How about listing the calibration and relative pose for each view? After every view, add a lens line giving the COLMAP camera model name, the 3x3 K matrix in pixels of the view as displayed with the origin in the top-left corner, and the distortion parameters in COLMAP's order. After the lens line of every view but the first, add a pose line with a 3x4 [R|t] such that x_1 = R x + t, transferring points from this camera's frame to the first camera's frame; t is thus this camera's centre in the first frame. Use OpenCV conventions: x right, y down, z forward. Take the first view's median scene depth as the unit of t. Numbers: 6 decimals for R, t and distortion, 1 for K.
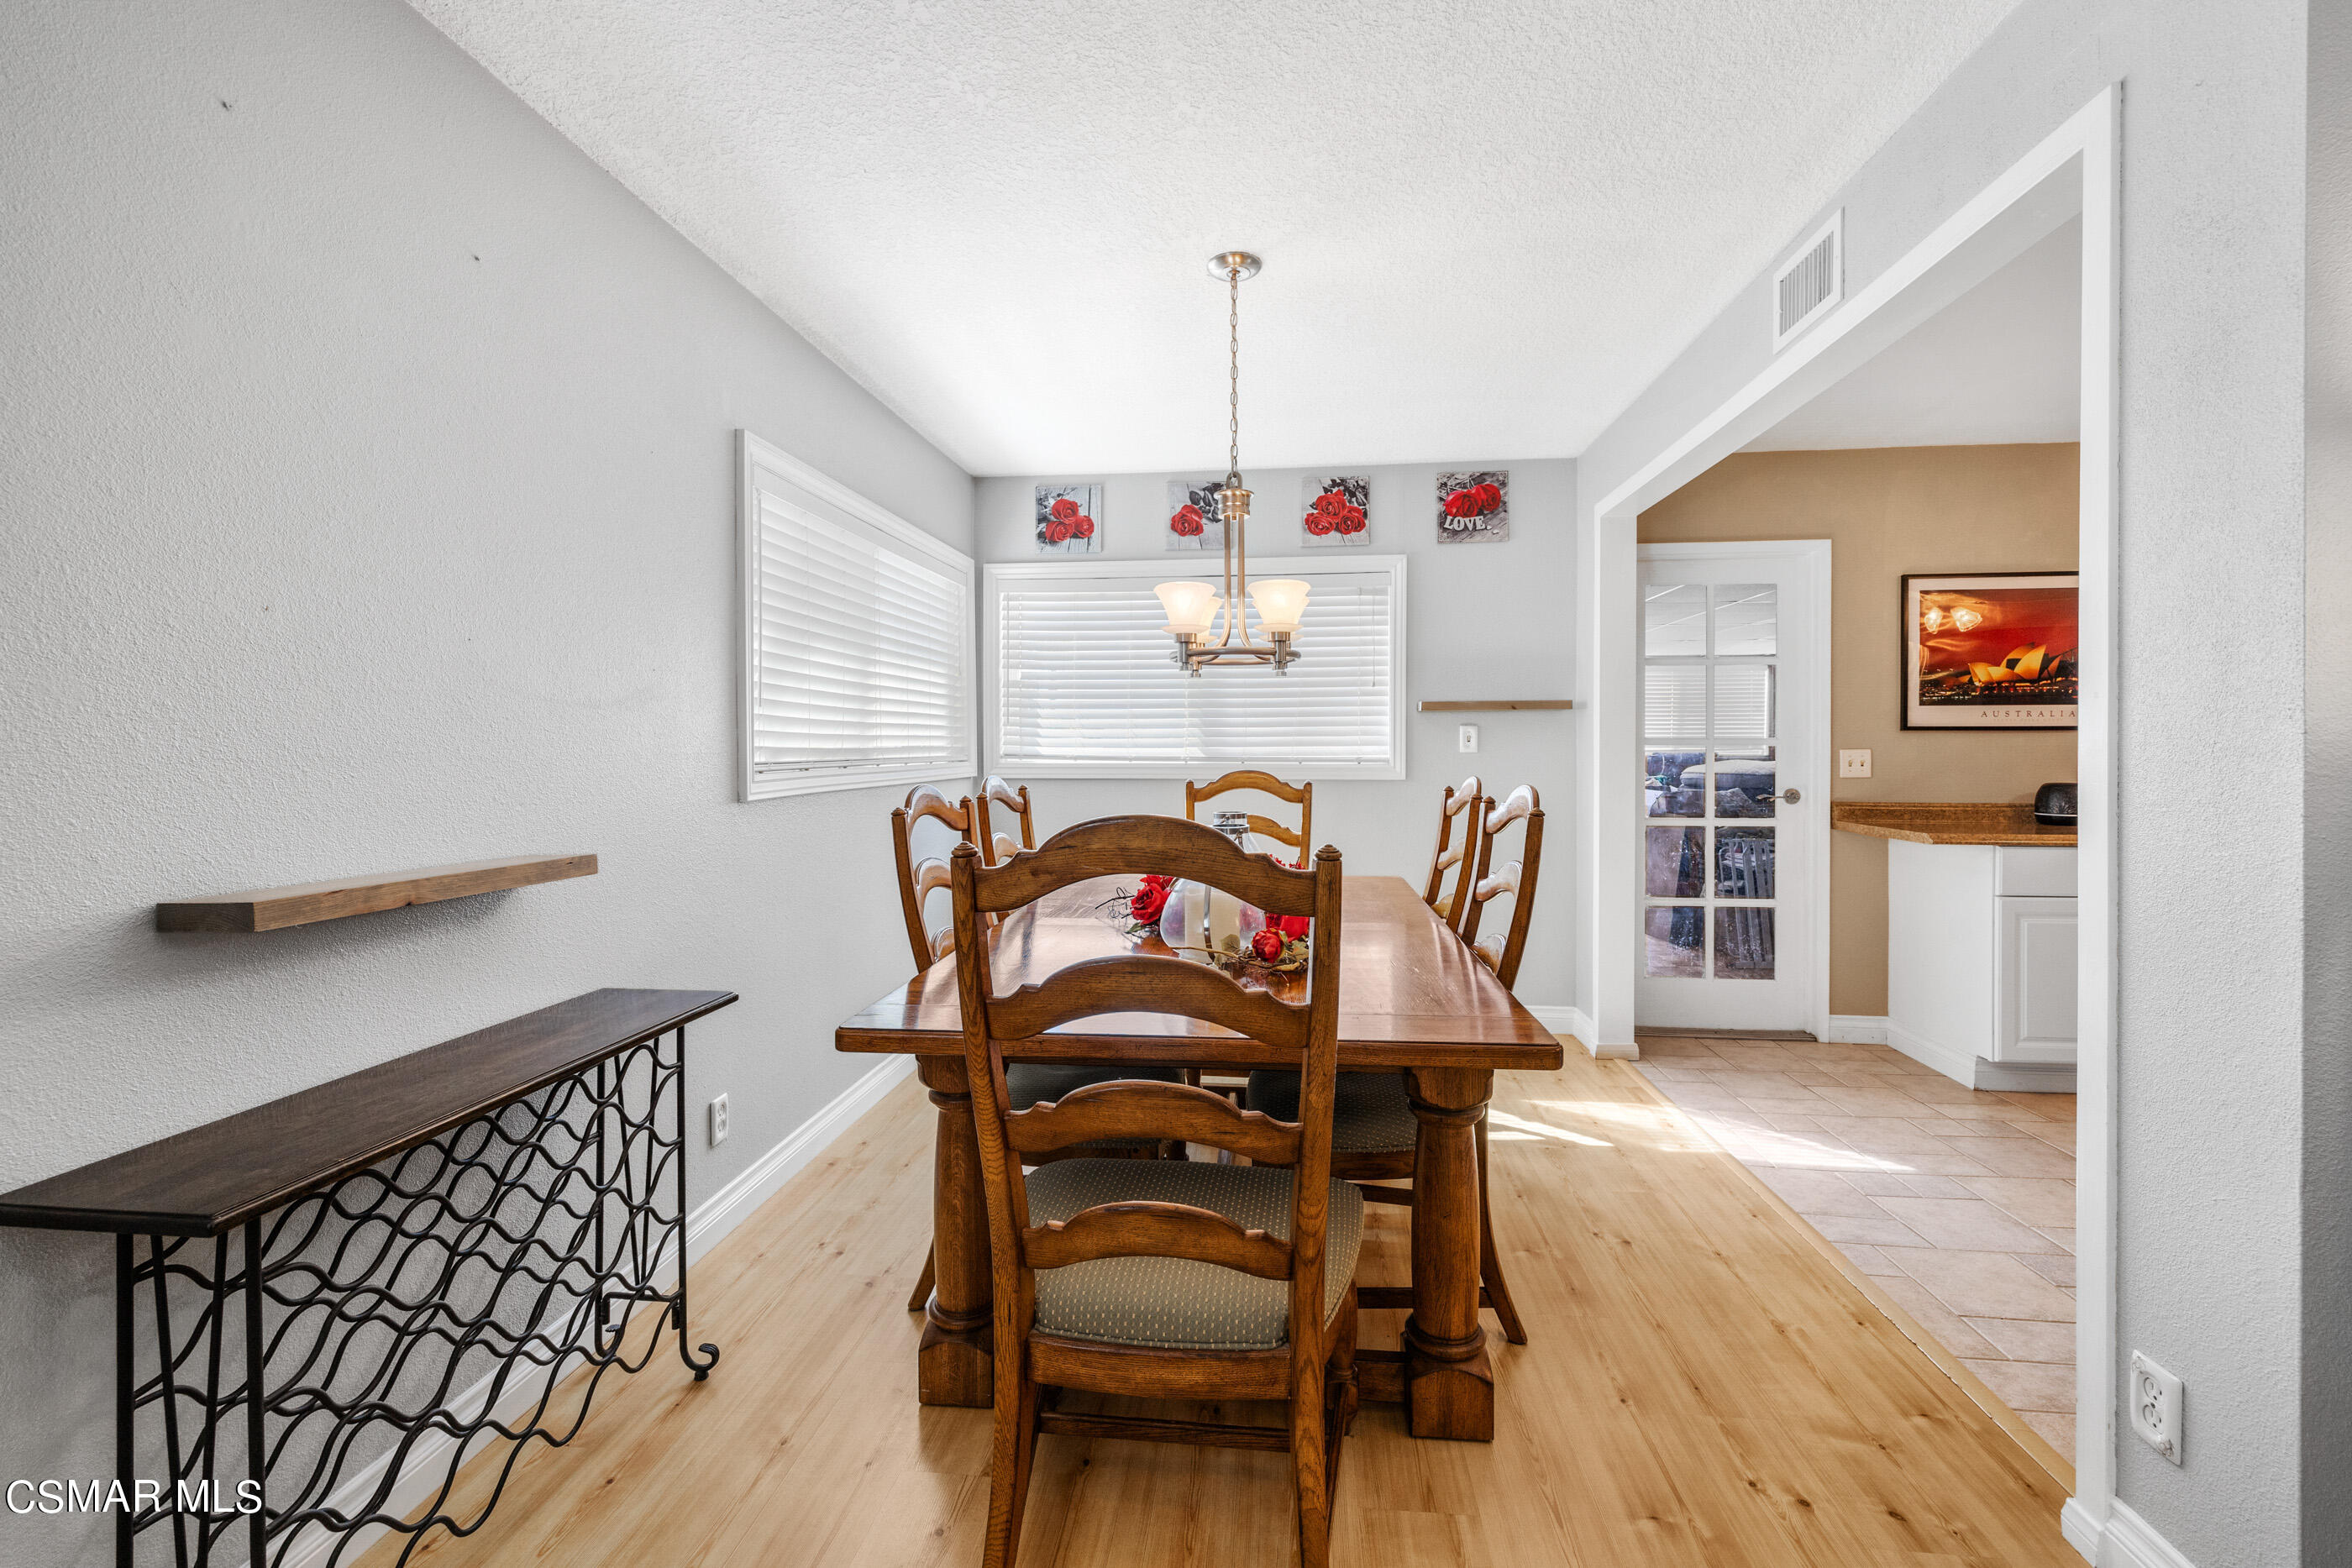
lens RADIAL K [[1010.8, 0, 1169.5], [0, 1010.8, 768.3], [0, 0, 1]] dist [0.002678, -0.001763]
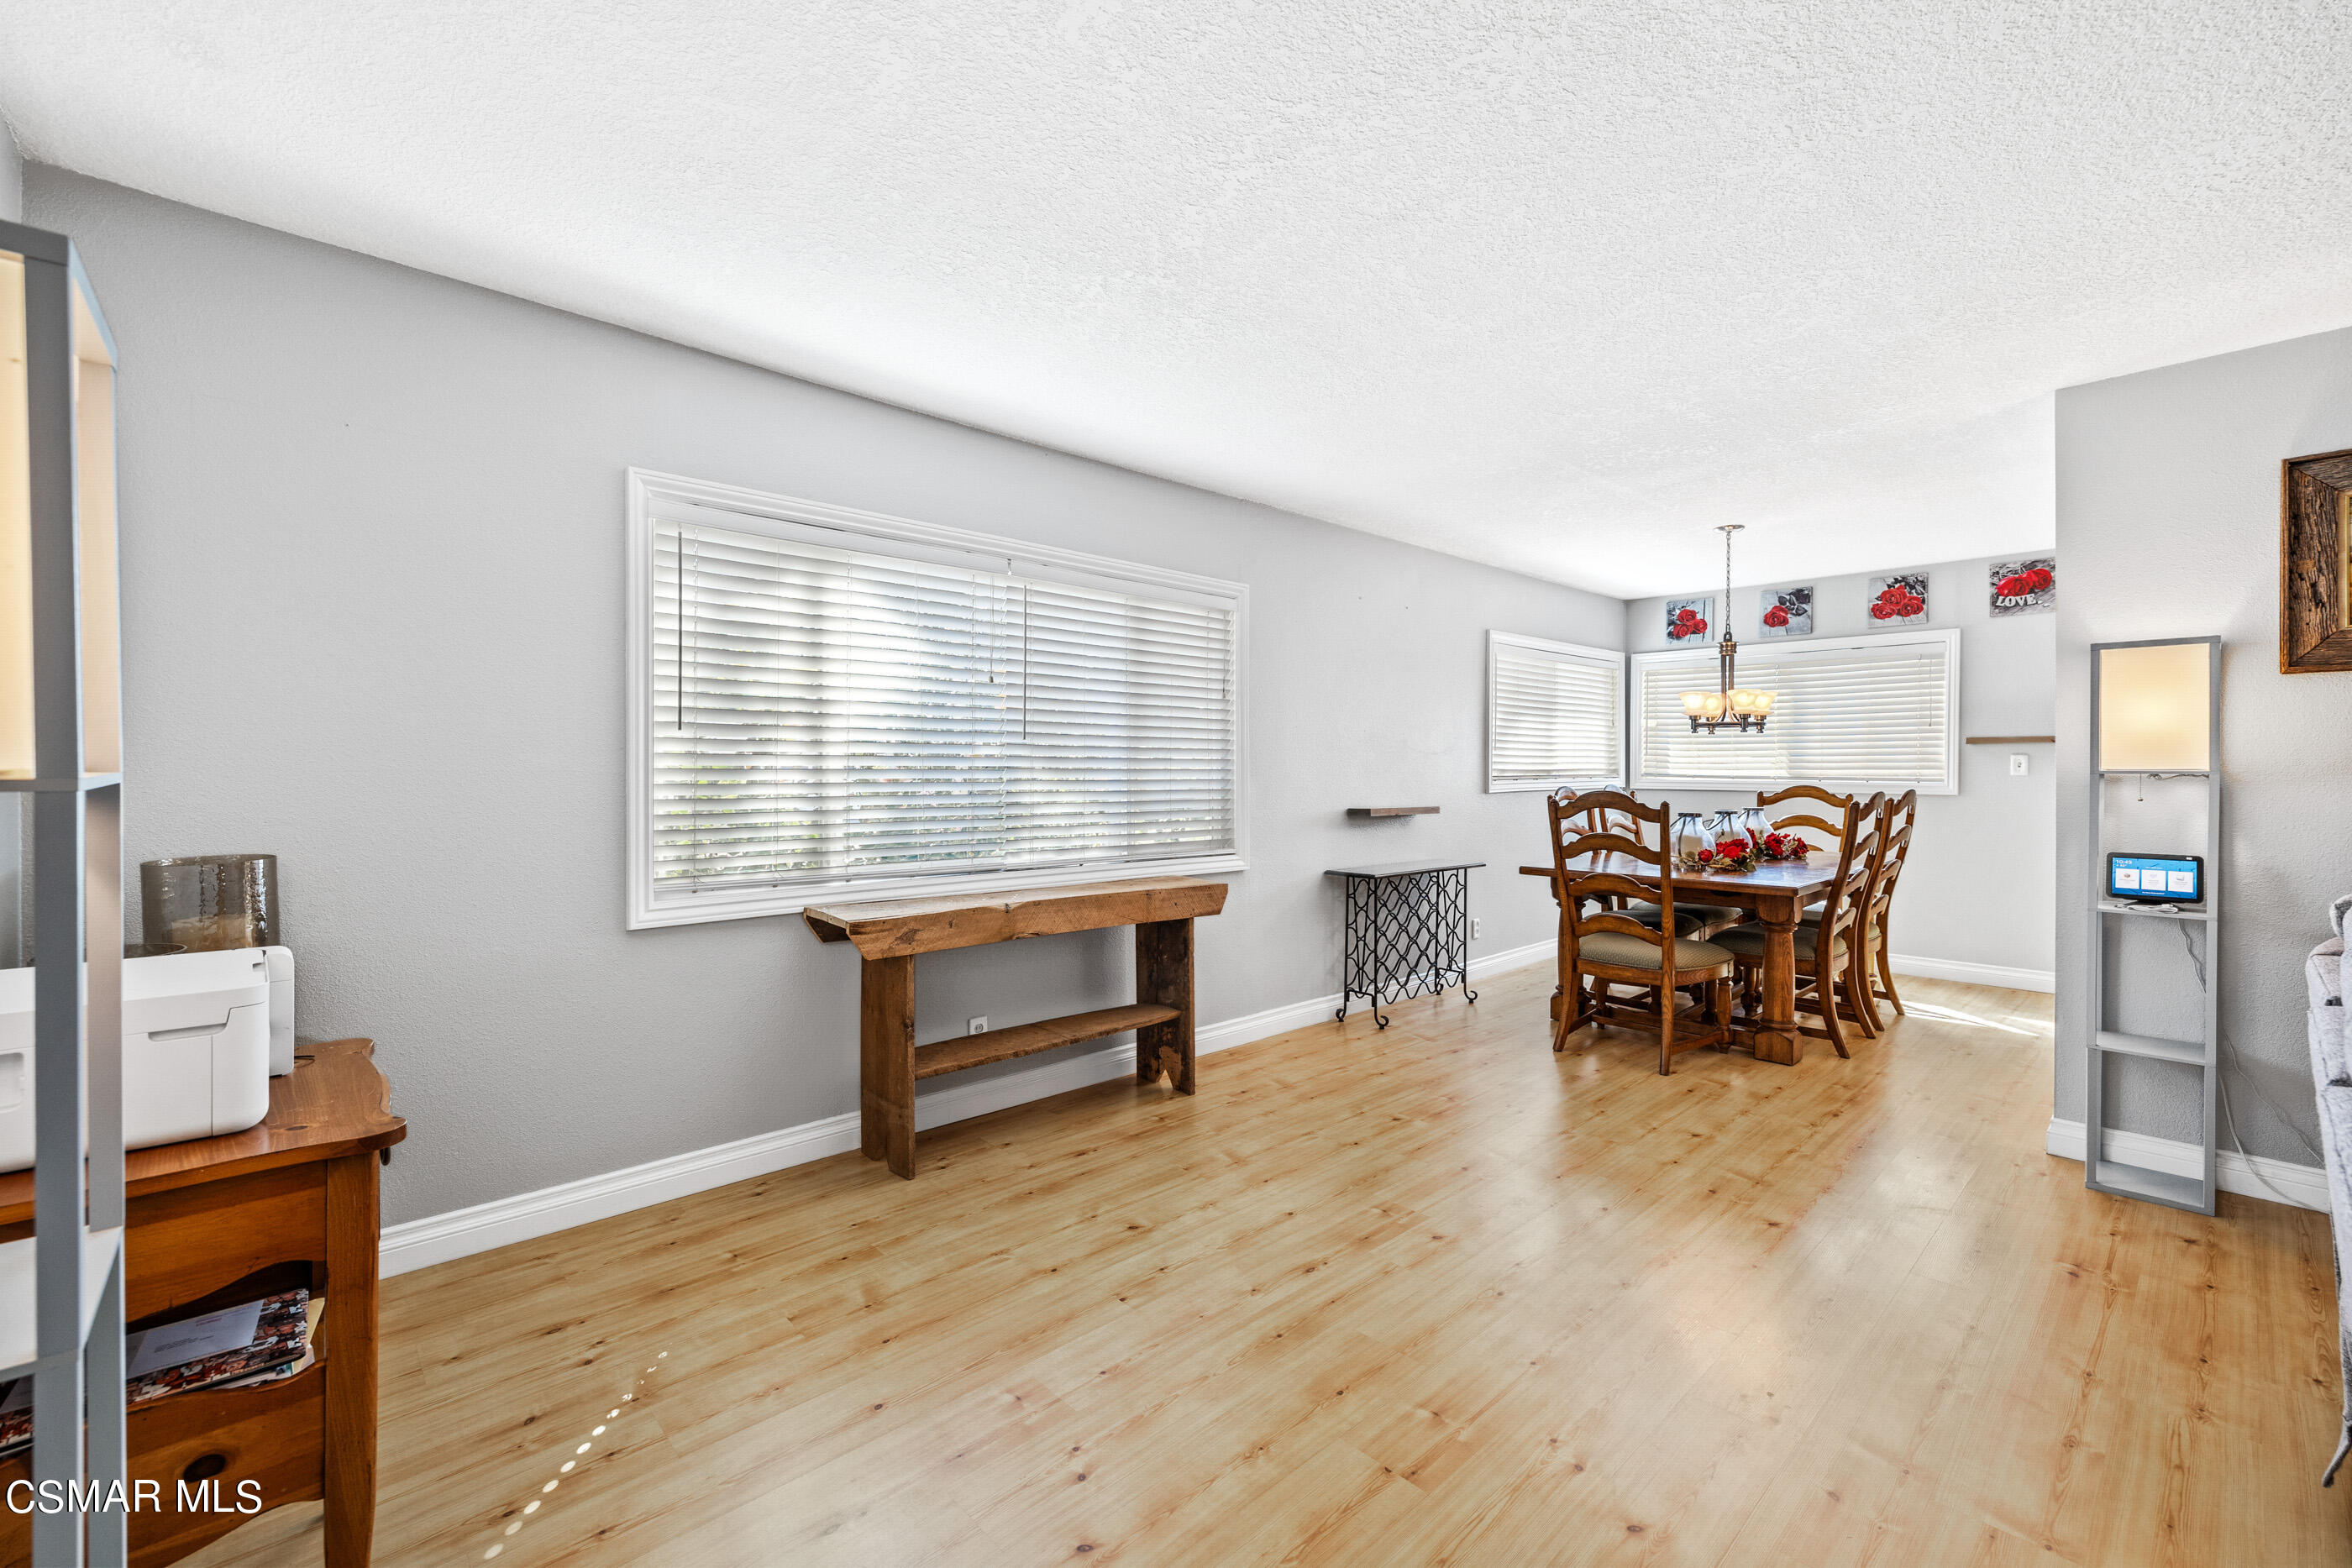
lens RADIAL K [[1079.6, 0, 1172.7], [0, 1079.6, 779.5], [0, 0, 1]] dist [0.003120, 0.000052]
pose [[0.783279, 0.010991, -0.621573, 0.395887], [-0.015998, 0.999869, -0.002479, 0.014296], [0.621465, 0.011885, 0.783352, -0.995371]]
